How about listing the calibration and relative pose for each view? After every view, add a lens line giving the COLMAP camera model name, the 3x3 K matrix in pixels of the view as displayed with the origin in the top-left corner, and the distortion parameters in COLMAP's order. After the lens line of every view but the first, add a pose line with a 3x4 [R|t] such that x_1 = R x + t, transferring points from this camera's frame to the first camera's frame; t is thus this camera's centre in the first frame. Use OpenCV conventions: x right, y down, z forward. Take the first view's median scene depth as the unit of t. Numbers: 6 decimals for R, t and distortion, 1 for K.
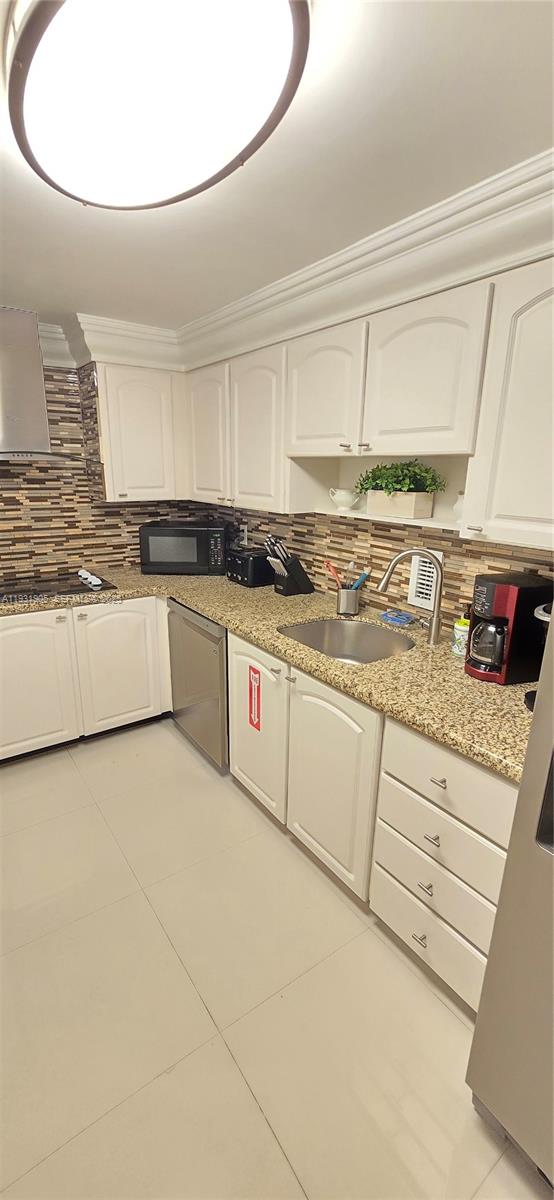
lens RADIAL K [[481.6, 0, 270.6], [0, 481.6, 607.9], [0, 0, 1]] dist [-0.001373, -0.000071]
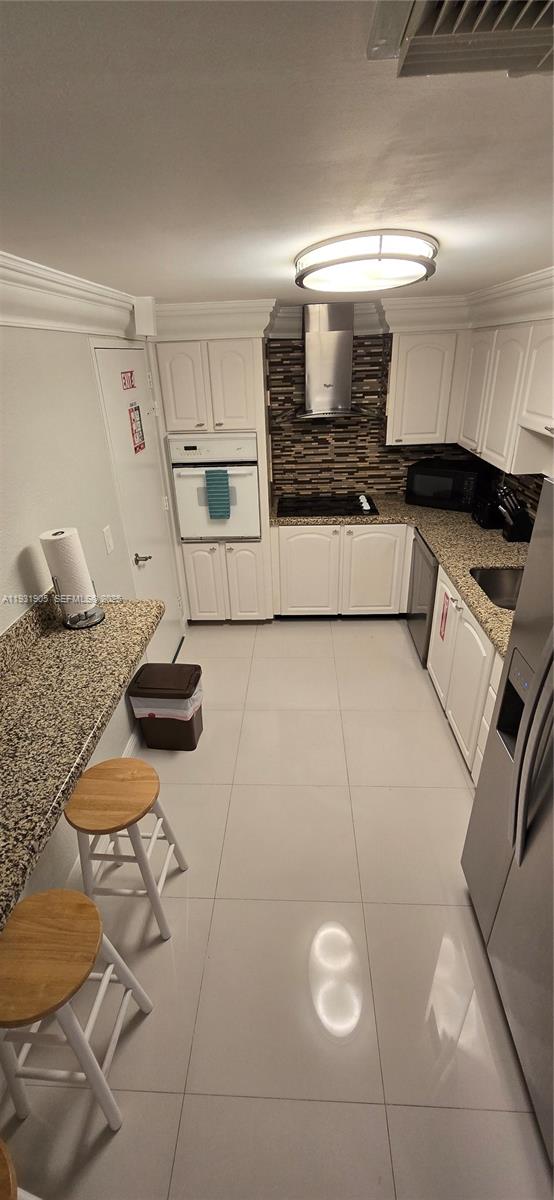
lens RADIAL K [[481.6, 0, 270.6], [0, 481.6, 607.9], [0, 0, 1]] dist [-0.001373, -0.000071]
pose [[0.784580, 0.244825, -0.569645, 0.266087], [-0.124353, 0.962207, 0.242270, -0.076867], [0.607430, -0.119243, 0.785373, -0.260320]]
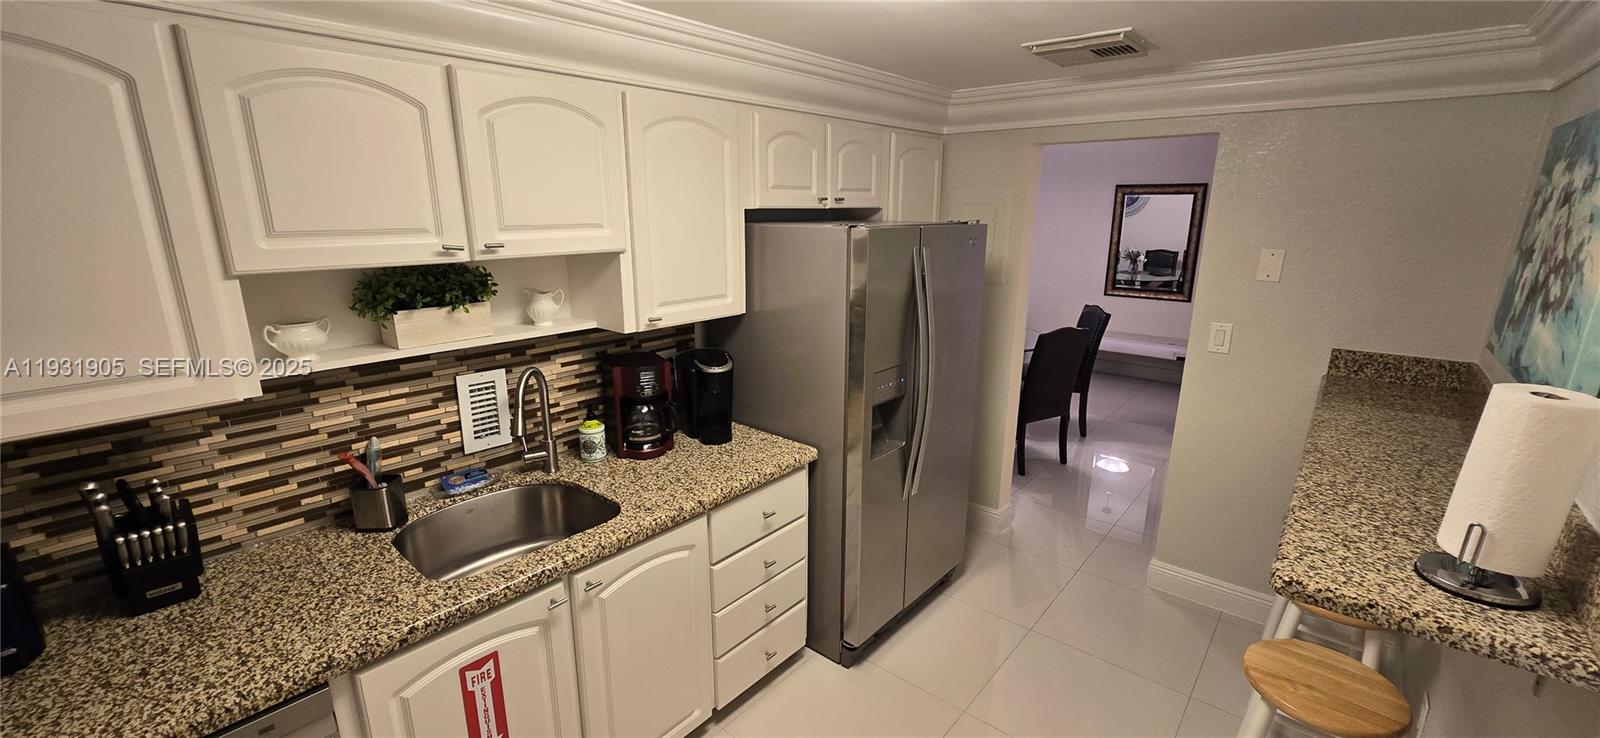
lens RADIAL K [[652.2, 0, 801.6], [0, 652.2, 390.1], [0, 0, 1]] dist [-0.001251, -0.000078]
pose [[-0.247966, -0.284724, 0.925983, -0.537371], [0.263134, 0.900106, 0.347231, -0.229786], [-0.932348, 0.329760, -0.148276, 0.505498]]
